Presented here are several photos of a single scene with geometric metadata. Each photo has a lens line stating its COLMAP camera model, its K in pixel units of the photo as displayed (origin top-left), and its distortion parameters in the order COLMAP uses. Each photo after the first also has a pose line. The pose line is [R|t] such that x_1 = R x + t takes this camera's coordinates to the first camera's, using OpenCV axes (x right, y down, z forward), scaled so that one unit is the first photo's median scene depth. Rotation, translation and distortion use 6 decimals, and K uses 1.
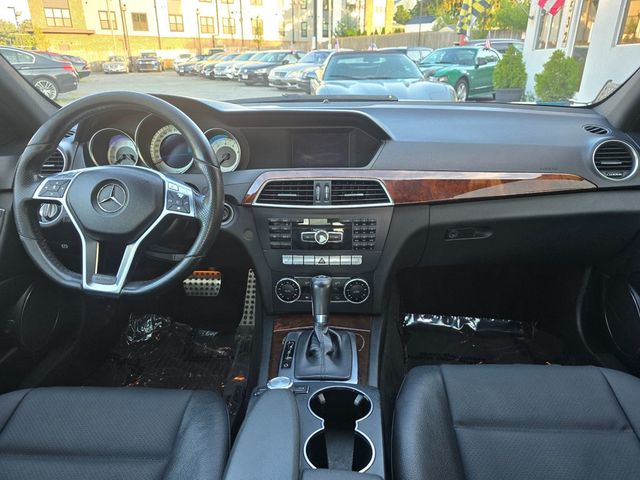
lens RADIAL K [[423.9, 0, 316.7], [0, 423.9, 237.9], [0, 0, 1]] dist [0.046572, -0.040465]
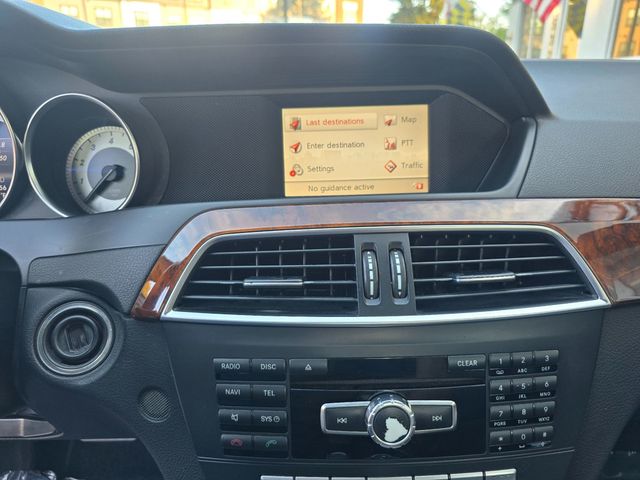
lens RADIAL K [[423.9, 0, 316.7], [0, 423.9, 237.9], [0, 0, 1]] dist [0.046572, -0.040465]
pose [[0.997935, -0.026650, 0.058439, -0.054436], [0.031111, 0.996561, -0.076795, -0.108694], [-0.056192, 0.078454, 0.995333, 0.681192]]
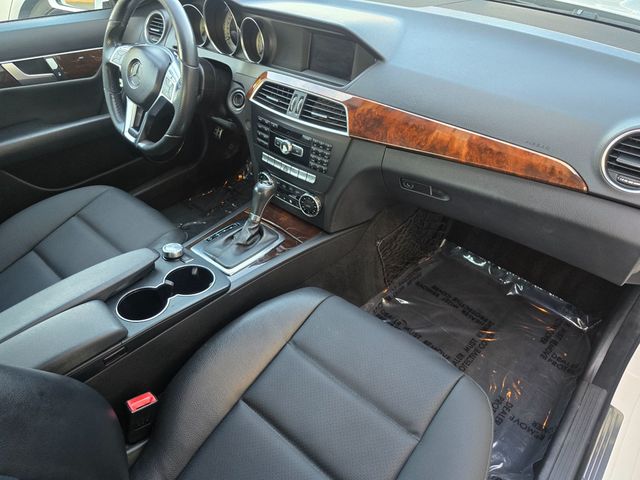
lens RADIAL K [[423.9, 0, 316.7], [0, 423.9, 237.9], [0, 0, 1]] dist [0.046572, -0.040465]
pose [[0.779234, 0.396739, -0.485172, 0.673298], [-0.217265, 0.897126, 0.384656, -0.221845], [0.587869, -0.194326, 0.785269, 0.159511]]
